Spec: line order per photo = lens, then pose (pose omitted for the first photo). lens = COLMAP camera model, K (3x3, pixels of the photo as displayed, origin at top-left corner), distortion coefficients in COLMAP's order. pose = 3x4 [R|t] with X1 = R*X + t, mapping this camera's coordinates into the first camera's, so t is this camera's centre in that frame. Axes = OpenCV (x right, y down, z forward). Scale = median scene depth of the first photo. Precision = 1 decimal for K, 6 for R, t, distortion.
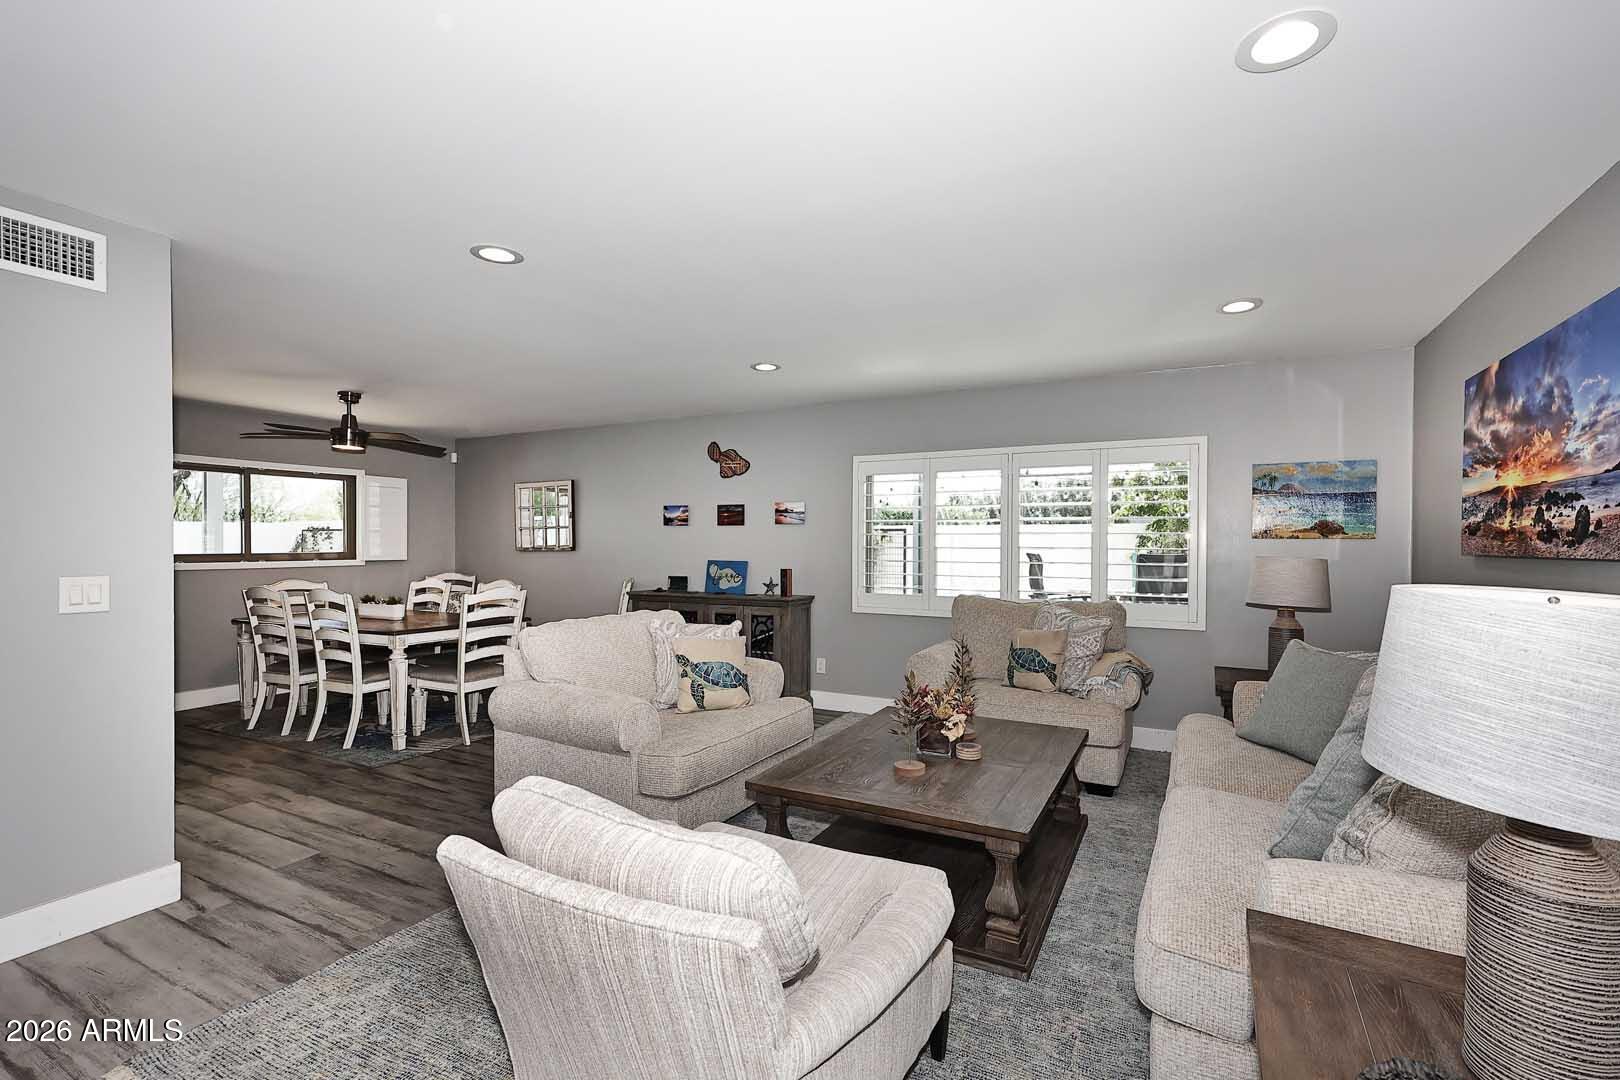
lens RADIAL K [[720.0, 0, 812.7], [0, 720.0, 540.1], [0, 0, 1]] dist [0.001287, 0.000130]
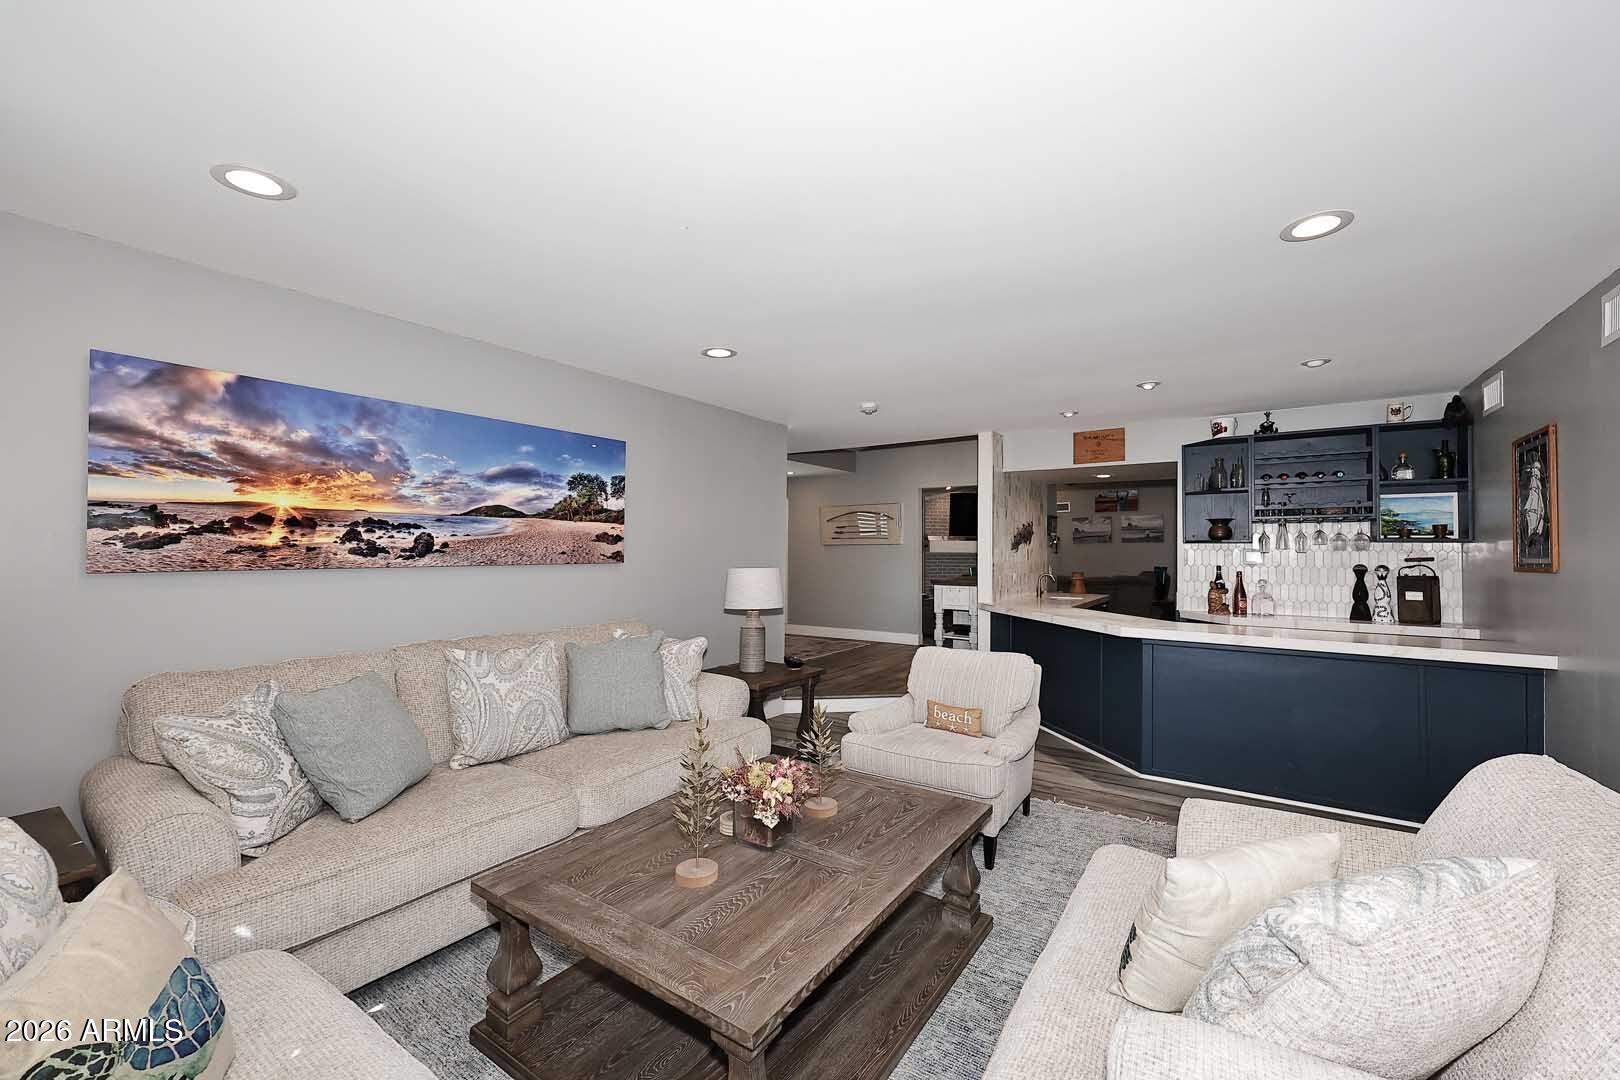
lens RADIAL K [[665.5, 0, 808.3], [0, 665.5, 542.6], [0, 0, 1]] dist [0.002837, 0.000279]
pose [[-0.994228, -0.002466, 0.107261, 0.075469], [-0.004111, 0.999877, -0.015118, -0.007715], [-0.107211, -0.015472, -0.994116, 2.348698]]
